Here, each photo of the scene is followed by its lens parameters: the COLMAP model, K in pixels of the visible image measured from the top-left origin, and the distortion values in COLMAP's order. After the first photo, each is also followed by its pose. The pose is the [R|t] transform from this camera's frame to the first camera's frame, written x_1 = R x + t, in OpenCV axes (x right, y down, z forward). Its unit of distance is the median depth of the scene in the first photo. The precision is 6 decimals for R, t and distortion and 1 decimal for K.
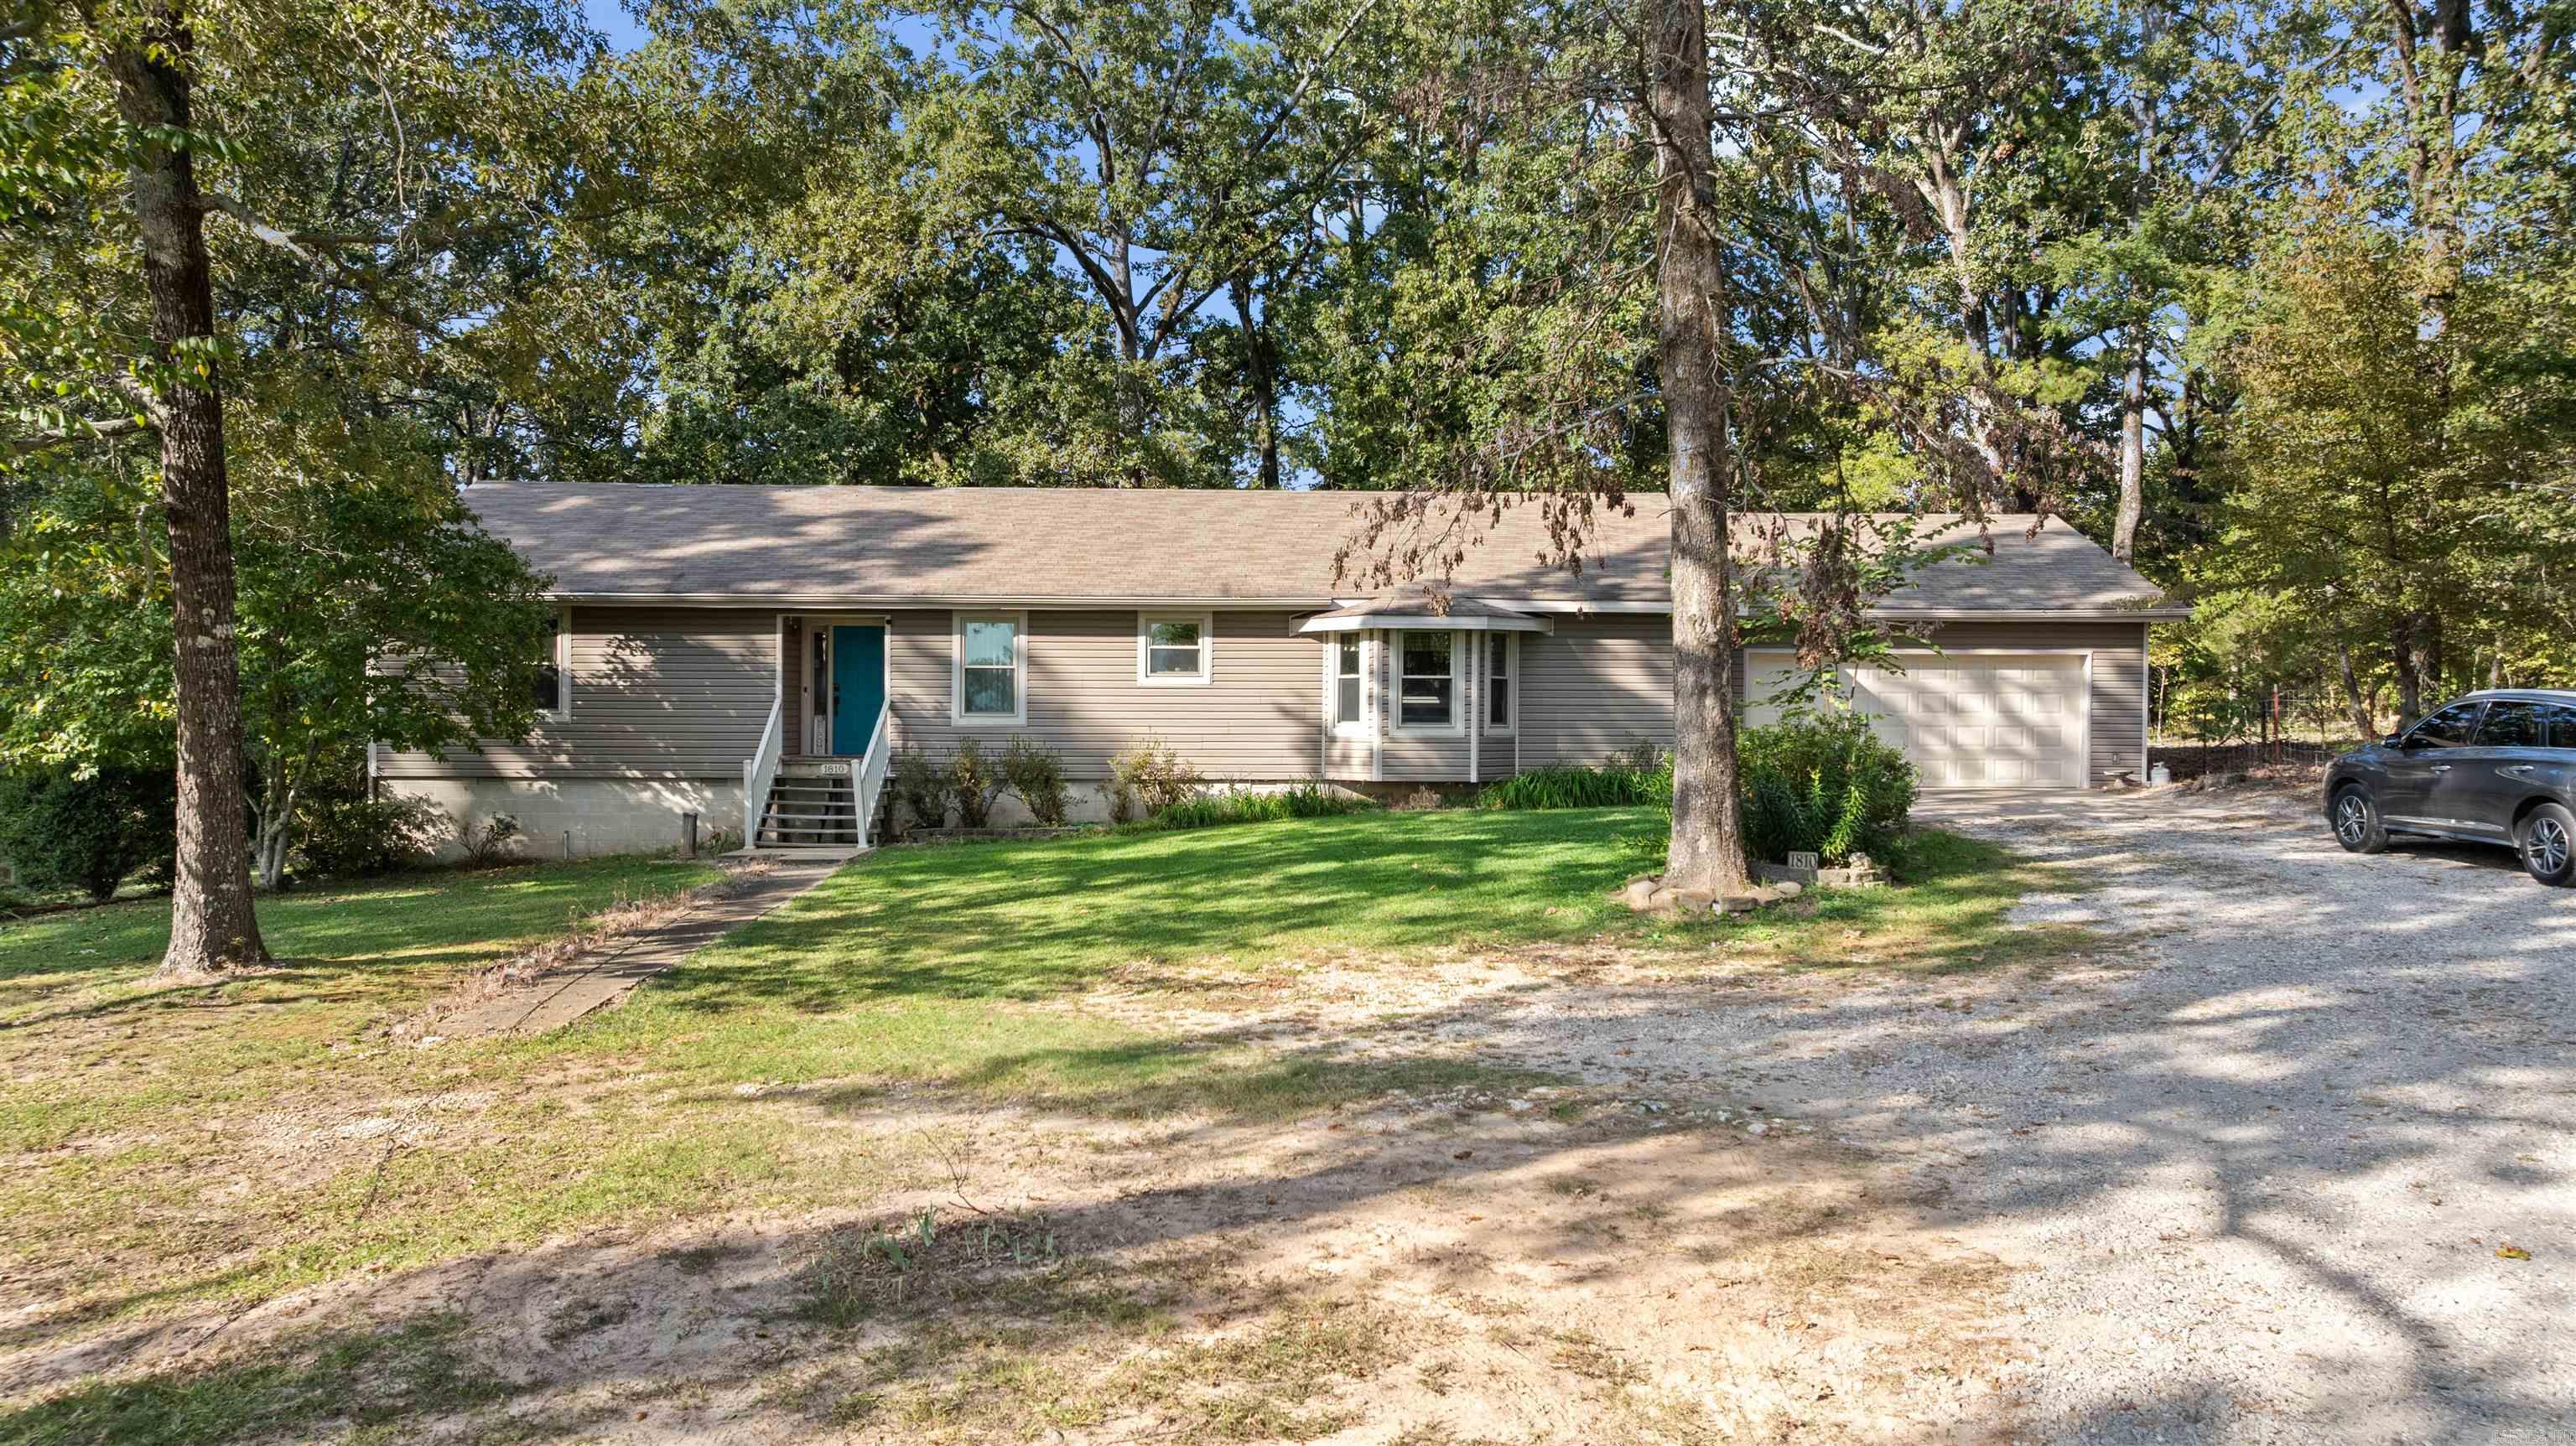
lens RADIAL K [[1893.9, 0, 1283.5], [0, 1893.9, 818.8], [0, 0, 1]] dist [0.001982, -0.000050]
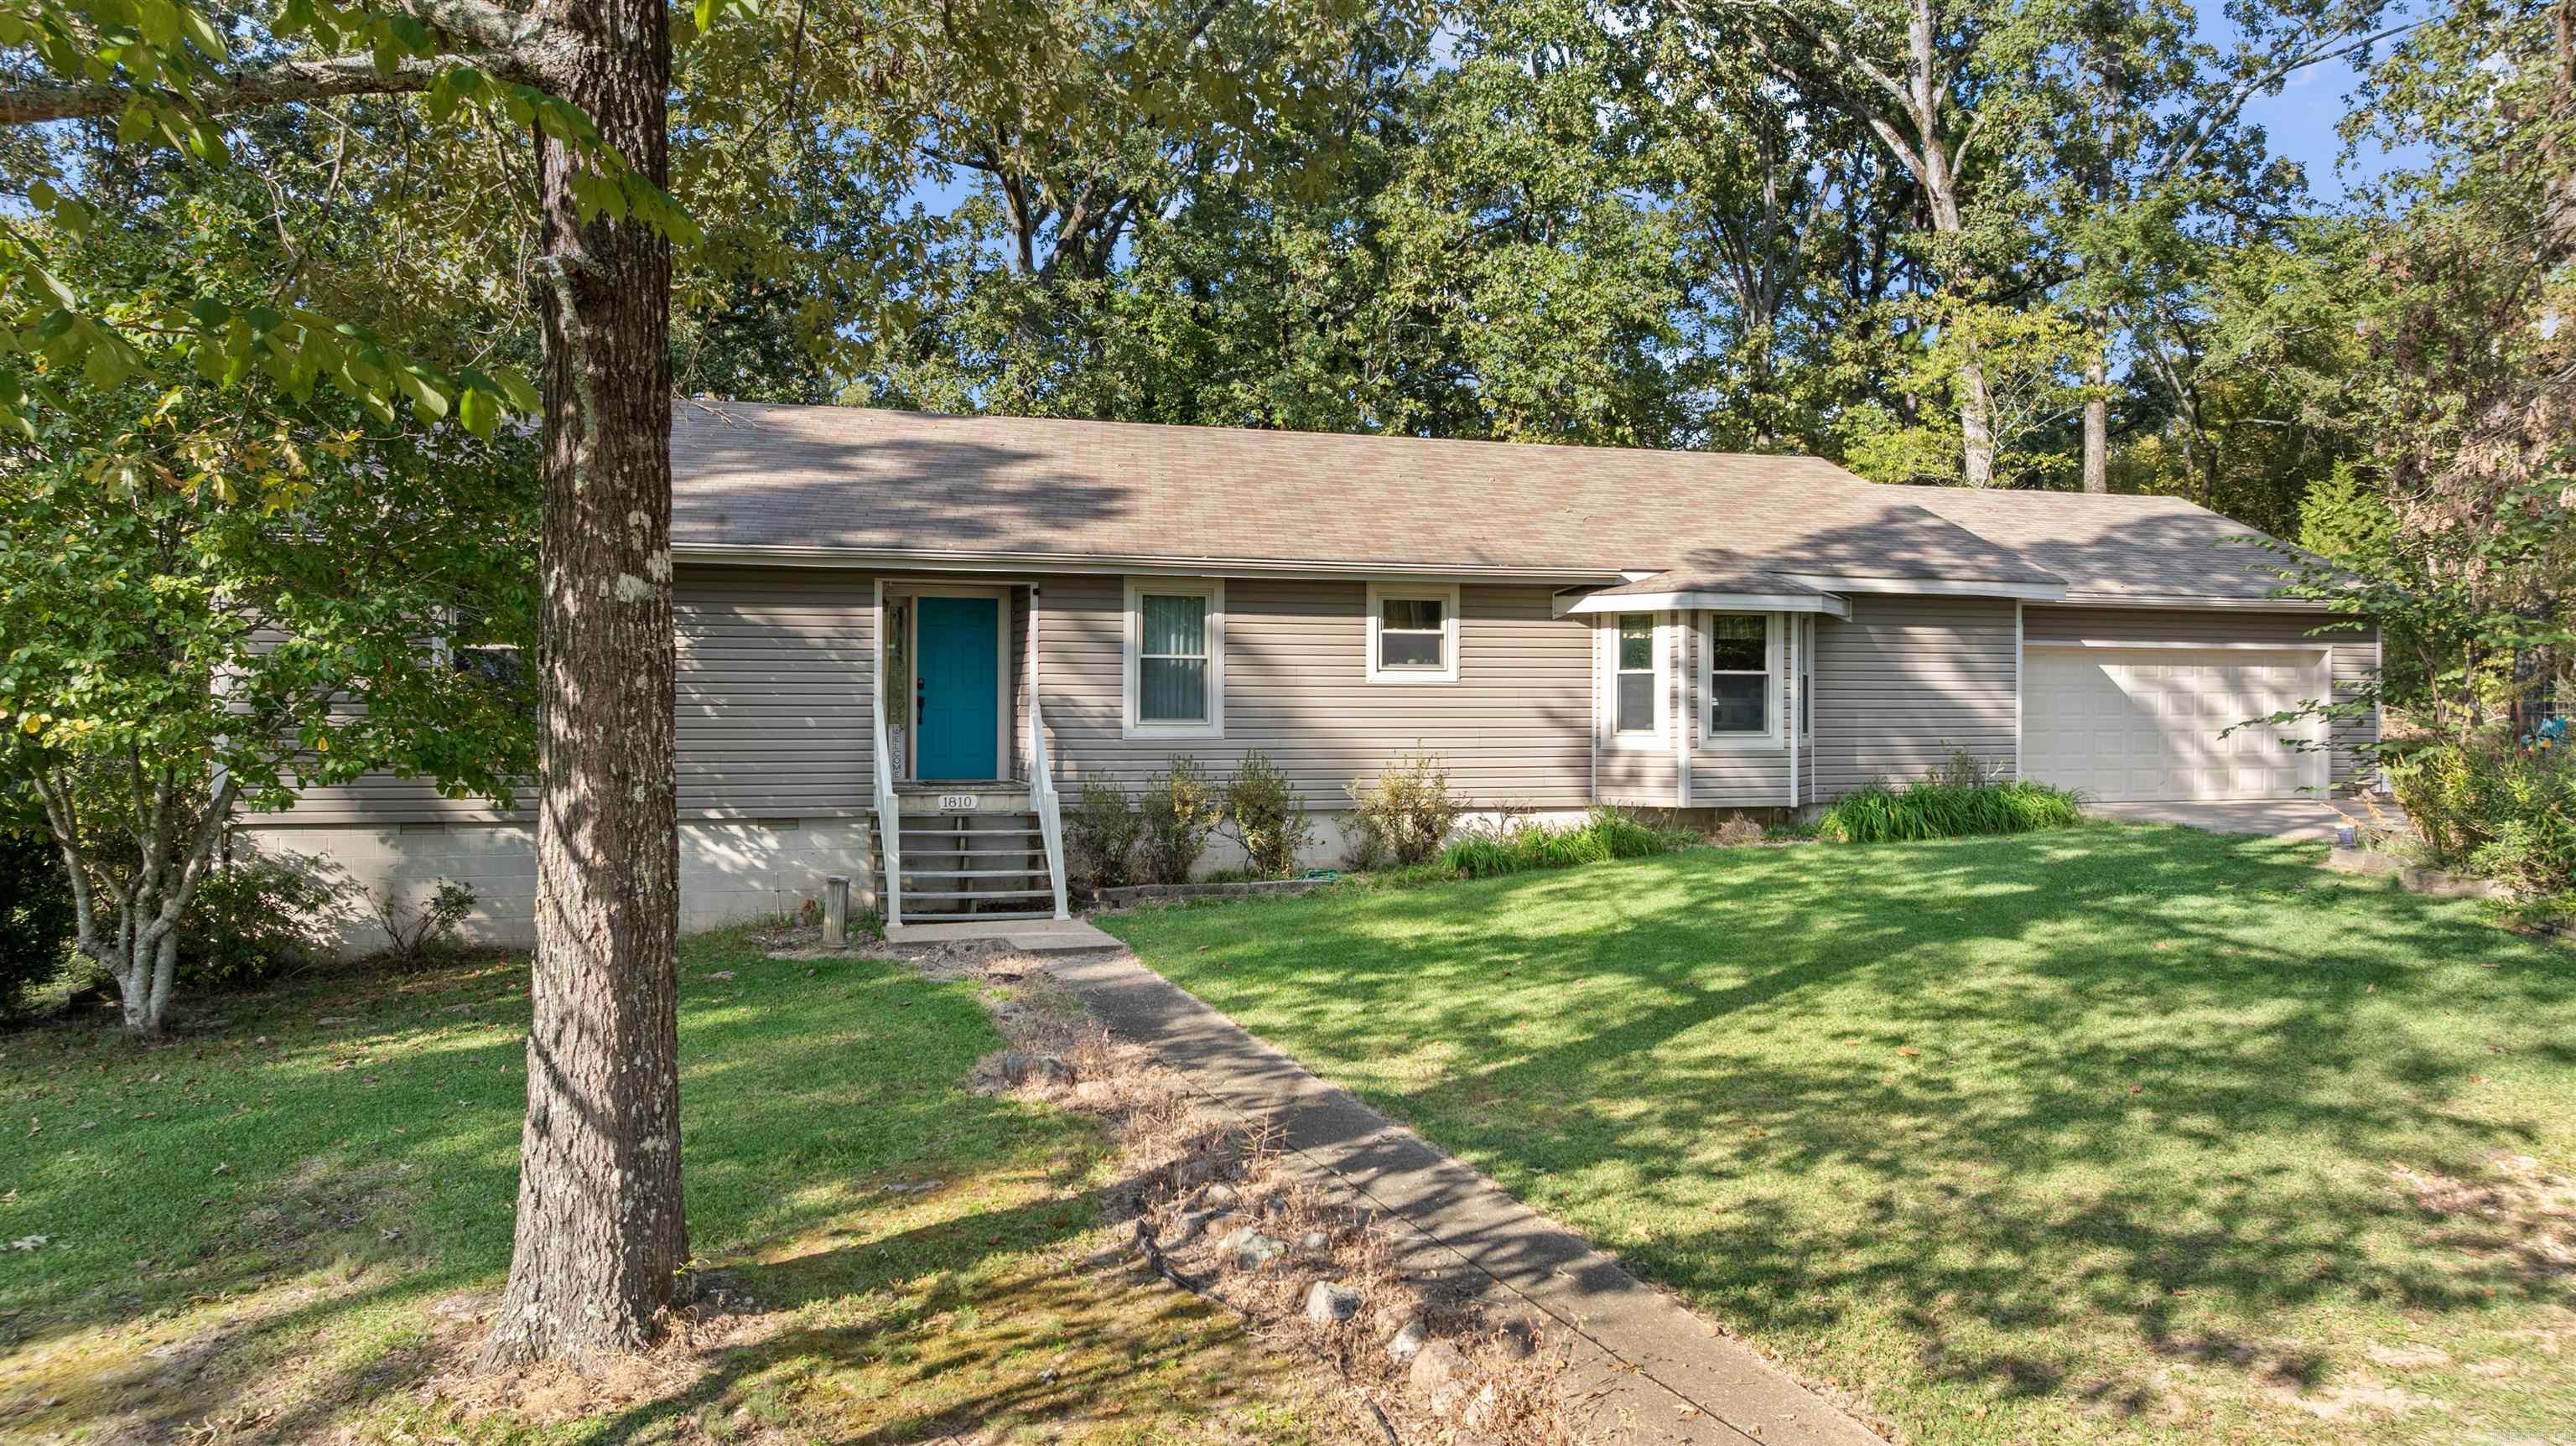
lens RADIAL K [[1862.9, 0, 1288.0], [0, 1862.9, 723.0], [0, 0, 1]] dist [0.006325, 0.001074]
pose [[0.962129, -0.003781, 0.272567, -0.308111], [0.016368, 0.998901, -0.043923, -0.023201], [-0.272101, 0.046721, 0.961134, 0.310479]]
